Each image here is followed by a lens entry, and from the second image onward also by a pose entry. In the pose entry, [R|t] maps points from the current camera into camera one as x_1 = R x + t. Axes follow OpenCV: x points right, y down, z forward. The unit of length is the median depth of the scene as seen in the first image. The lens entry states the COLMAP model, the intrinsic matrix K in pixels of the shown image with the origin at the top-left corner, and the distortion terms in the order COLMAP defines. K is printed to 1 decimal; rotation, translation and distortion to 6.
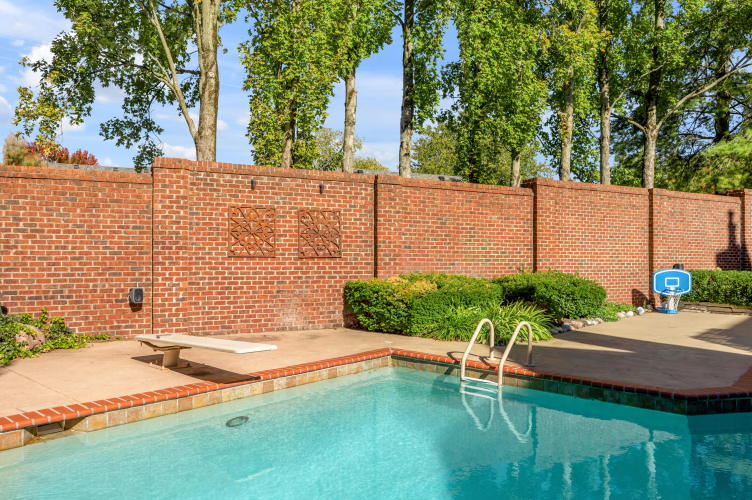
lens RADIAL K [[547.9, 0, 374.8], [0, 547.9, 258.9], [0, 0, 1]] dist [-0.005883, -0.000423]
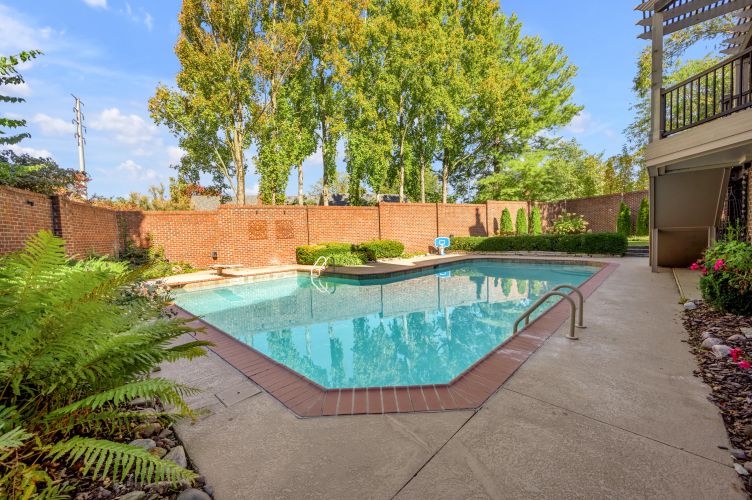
lens RADIAL K [[300.0, 0, 374.9], [0, 300.0, 253.9], [0, 0, 1]] dist [-0.000303, -0.000133]
pose [[0.999080, -0.037424, -0.020962, 0.342627], [0.038587, 0.997562, 0.058148, 0.005325], [0.018735, -0.058904, 0.998088, -0.428404]]
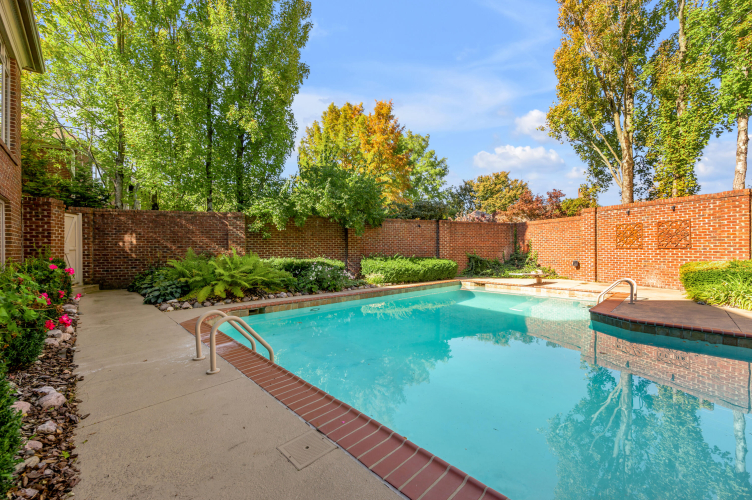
lens RADIAL K [[300.3, 0, 376.0], [0, 300.3, 250.0], [0, 0, 1]] dist [-0.002219, -0.000269]
pose [[-0.062443, -0.002467, -0.998045, 0.859157], [-0.000678, 0.999997, -0.002429, 0.006508], [0.998048, 0.000525, -0.062444, 0.108723]]
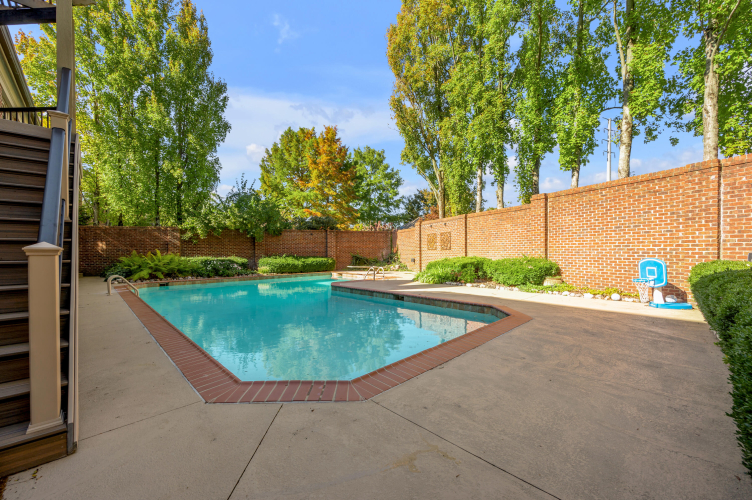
lens RADIAL K [[300.0, 0, 374.9], [0, 300.0, 253.9], [0, 0, 1]] dist [-0.000303, -0.000133]
pose [[-0.071824, 0.004694, -0.997406, 1.338386], [0.001849, 0.999988, 0.004573, 0.011317], [0.997416, -0.001516, -0.071832, 0.710844]]
